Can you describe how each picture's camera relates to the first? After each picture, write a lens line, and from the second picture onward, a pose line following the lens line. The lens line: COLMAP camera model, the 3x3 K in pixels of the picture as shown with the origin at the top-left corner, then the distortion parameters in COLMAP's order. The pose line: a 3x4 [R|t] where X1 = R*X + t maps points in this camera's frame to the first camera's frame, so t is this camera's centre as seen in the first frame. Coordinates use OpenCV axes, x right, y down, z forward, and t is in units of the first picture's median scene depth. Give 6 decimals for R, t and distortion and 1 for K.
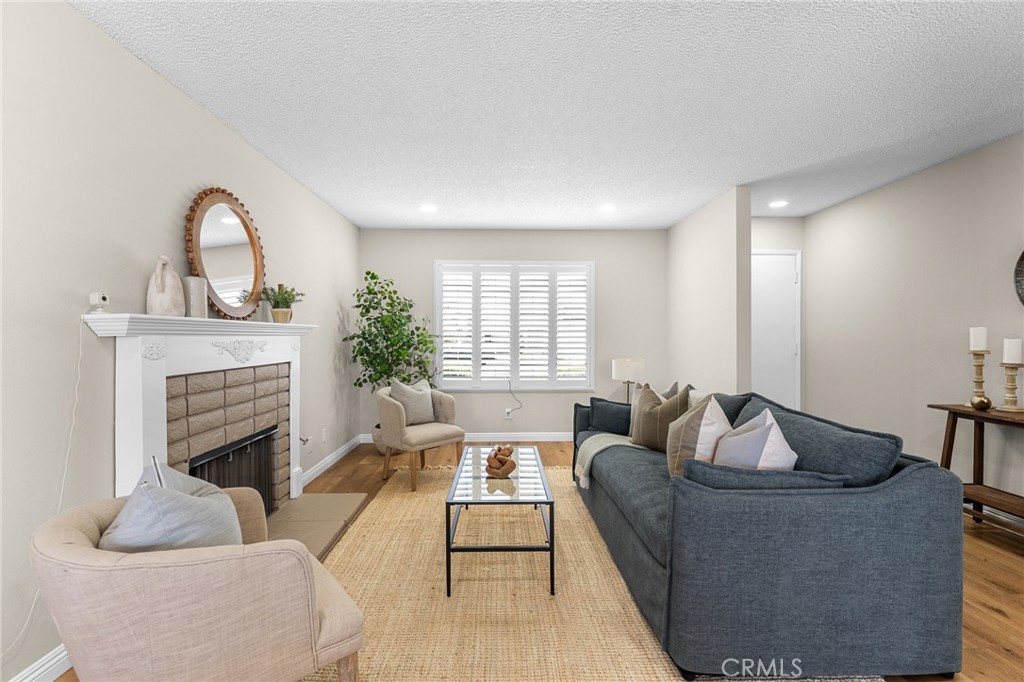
lens RADIAL K [[466.0, 0, 512.0], [0, 466.0, 341.0], [0, 0, 1]] dist [-0.000813, -0.000141]
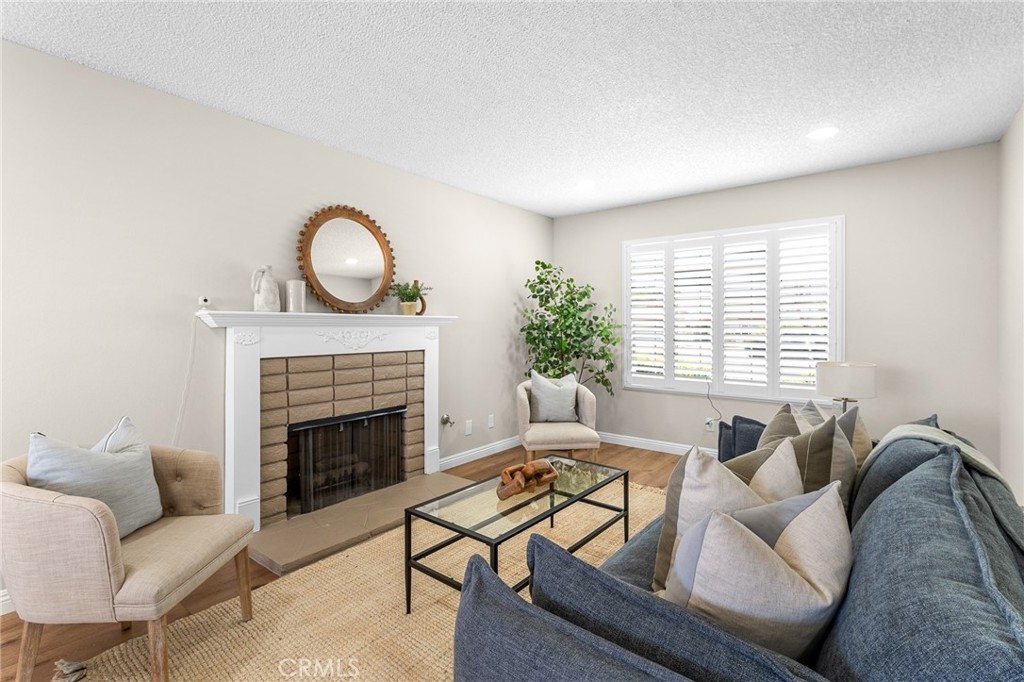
lens RADIAL K [[468.1, 0, 508.5], [0, 468.1, 326.5], [0, 0, 1]] dist [-0.001587, -0.000260]
pose [[0.762034, -0.000245, -0.647537, 0.421941], [-0.005371, 0.999963, -0.006699, -0.005042], [0.647515, 0.008583, 0.762005, 0.297850]]
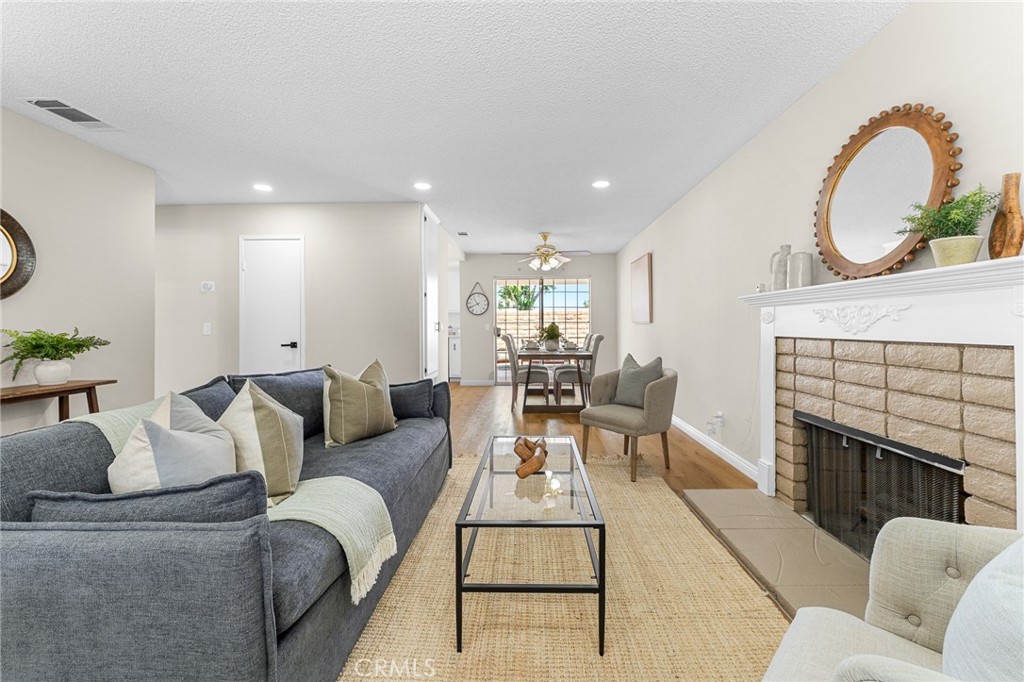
lens RADIAL K [[415.0, 0, 513.3], [0, 415.0, 318.2], [0, 0, 1]] dist [0.000581, -0.000016]
pose [[-0.997140, 0.006507, 0.075290, -0.043409], [0.005702, 0.999924, -0.010897, 0.021167], [-0.075355, -0.010436, -0.997102, 1.510288]]
